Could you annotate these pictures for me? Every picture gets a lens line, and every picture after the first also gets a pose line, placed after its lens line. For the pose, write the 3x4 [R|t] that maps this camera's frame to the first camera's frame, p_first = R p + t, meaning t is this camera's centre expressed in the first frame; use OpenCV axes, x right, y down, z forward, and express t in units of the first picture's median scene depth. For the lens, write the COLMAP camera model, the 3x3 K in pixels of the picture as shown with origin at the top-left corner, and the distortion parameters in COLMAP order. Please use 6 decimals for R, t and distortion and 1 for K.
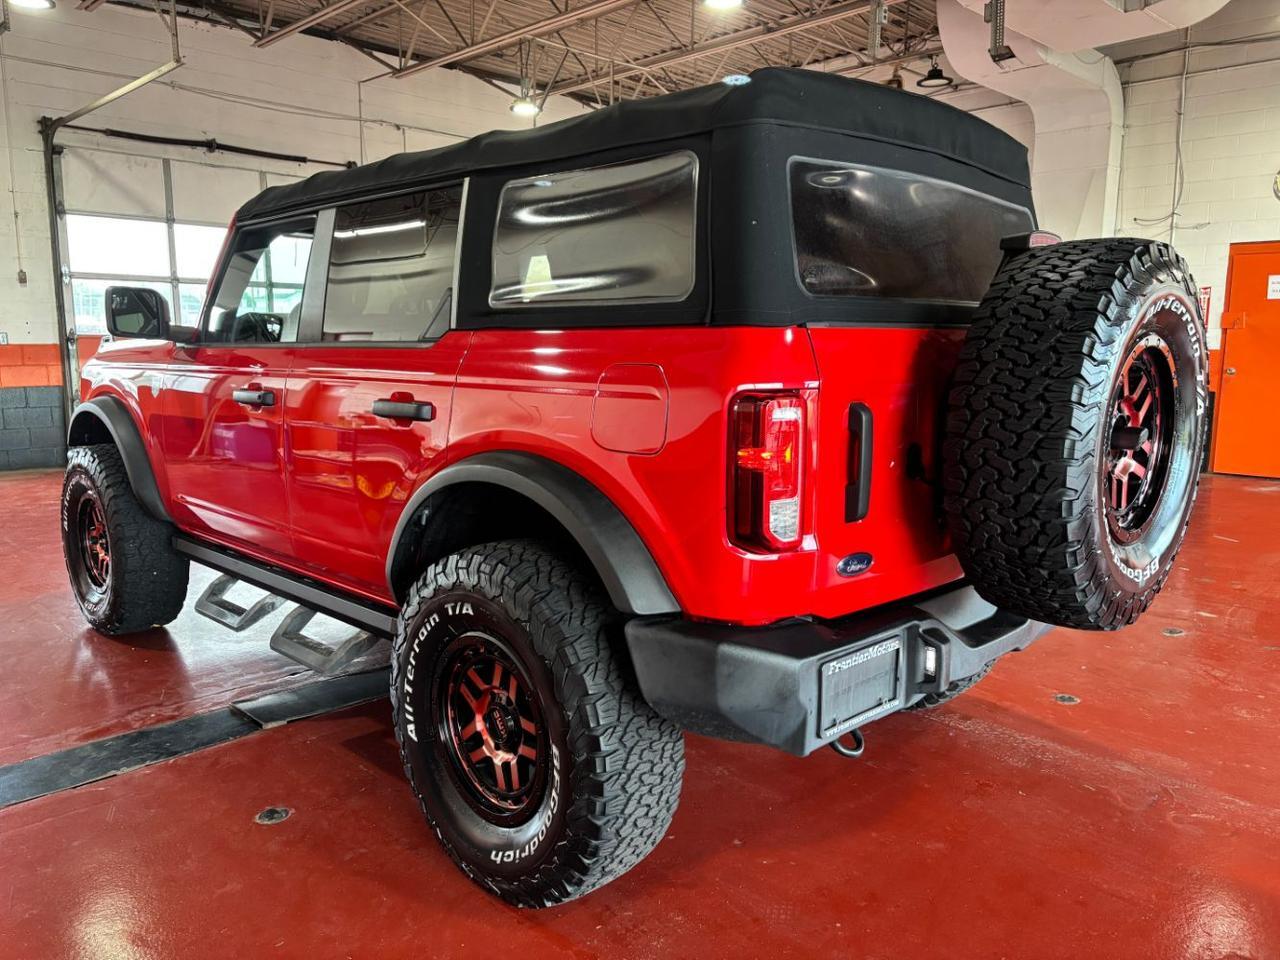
lens RADIAL K [[958.5, 0, 640.0], [0, 958.5, 480.0], [0, 0, 1]] dist [0.060555, -0.064330]
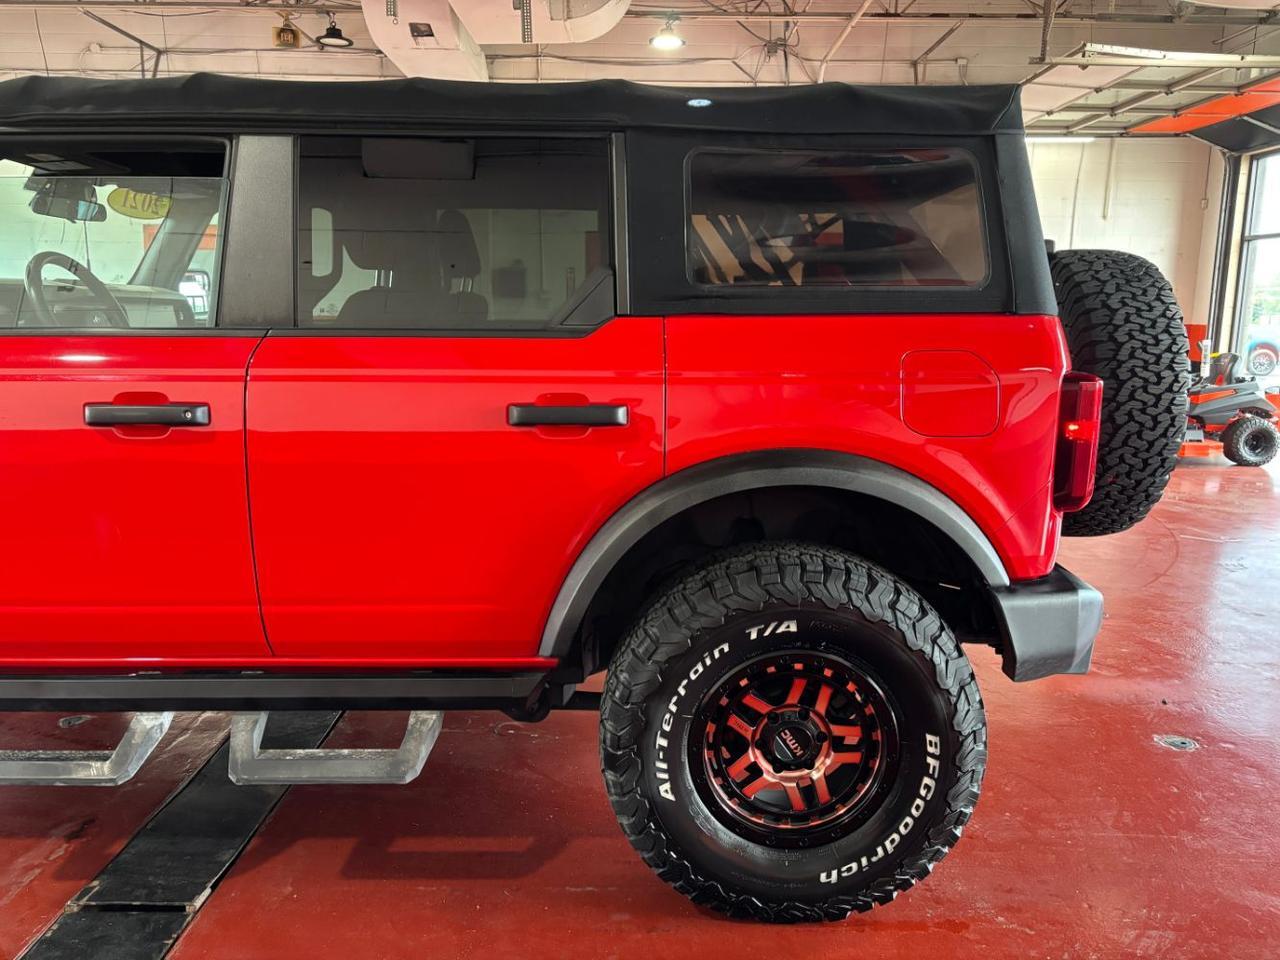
lens RADIAL K [[958.5, 0, 640.0], [0, 958.5, 480.0], [0, 0, 1]] dist [0.060555, -0.064330]
pose [[0.704296, -0.119193, 0.699828, -0.816794], [0.095339, 0.992755, 0.073136, -0.074482], [-0.703475, 0.015211, 0.710557, 0.415004]]
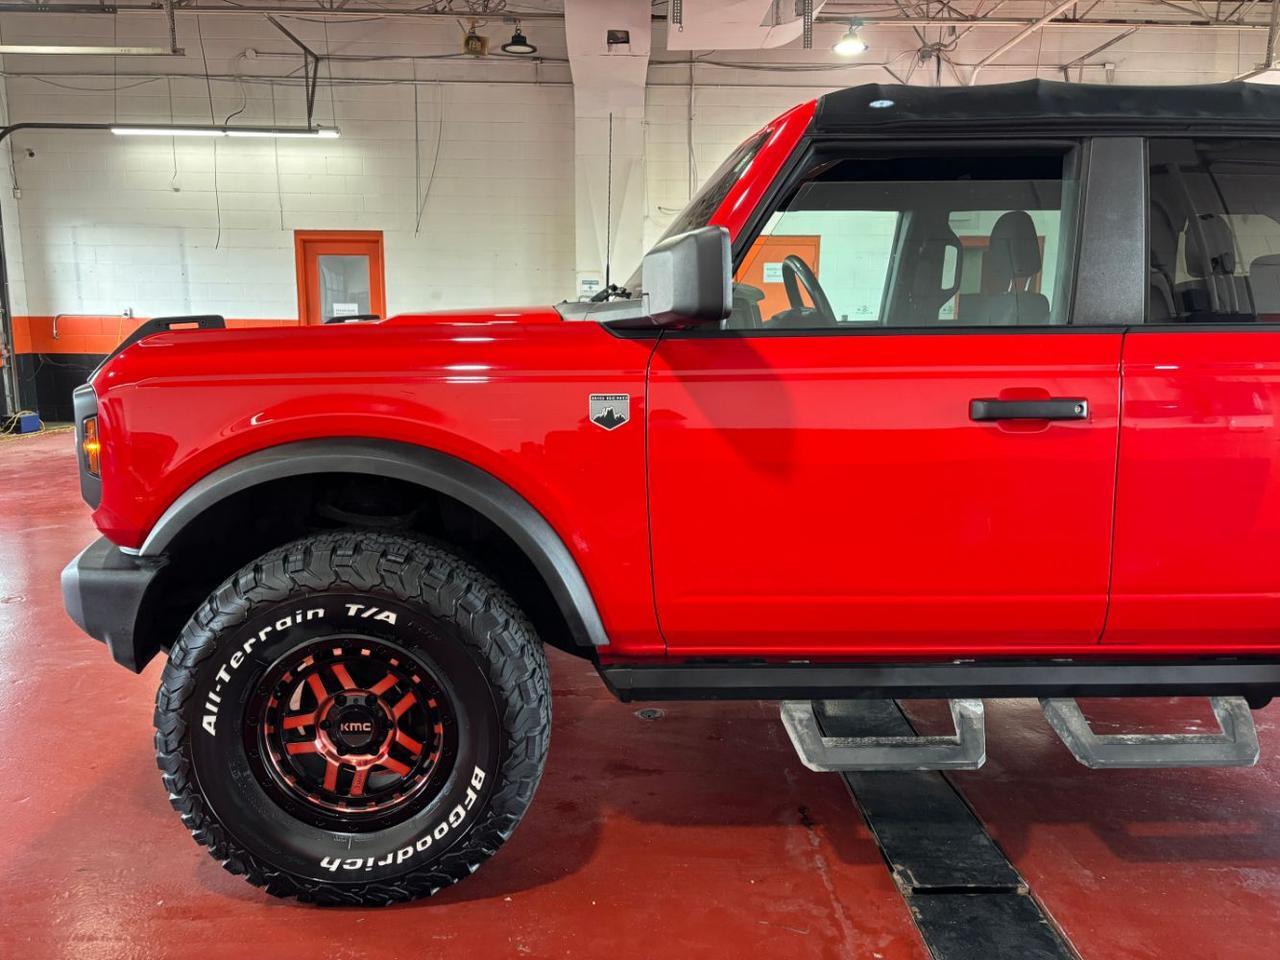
lens RADIAL K [[942.9, 0, 638.8], [0, 942.9, 472.1], [0, 0, 1]] dist [0.065442, -0.072569]
pose [[0.689302, -0.121824, 0.714158, -1.385853], [0.103400, 0.992212, 0.069454, -0.150872], [-0.717057, 0.025969, 0.696531, 0.976554]]
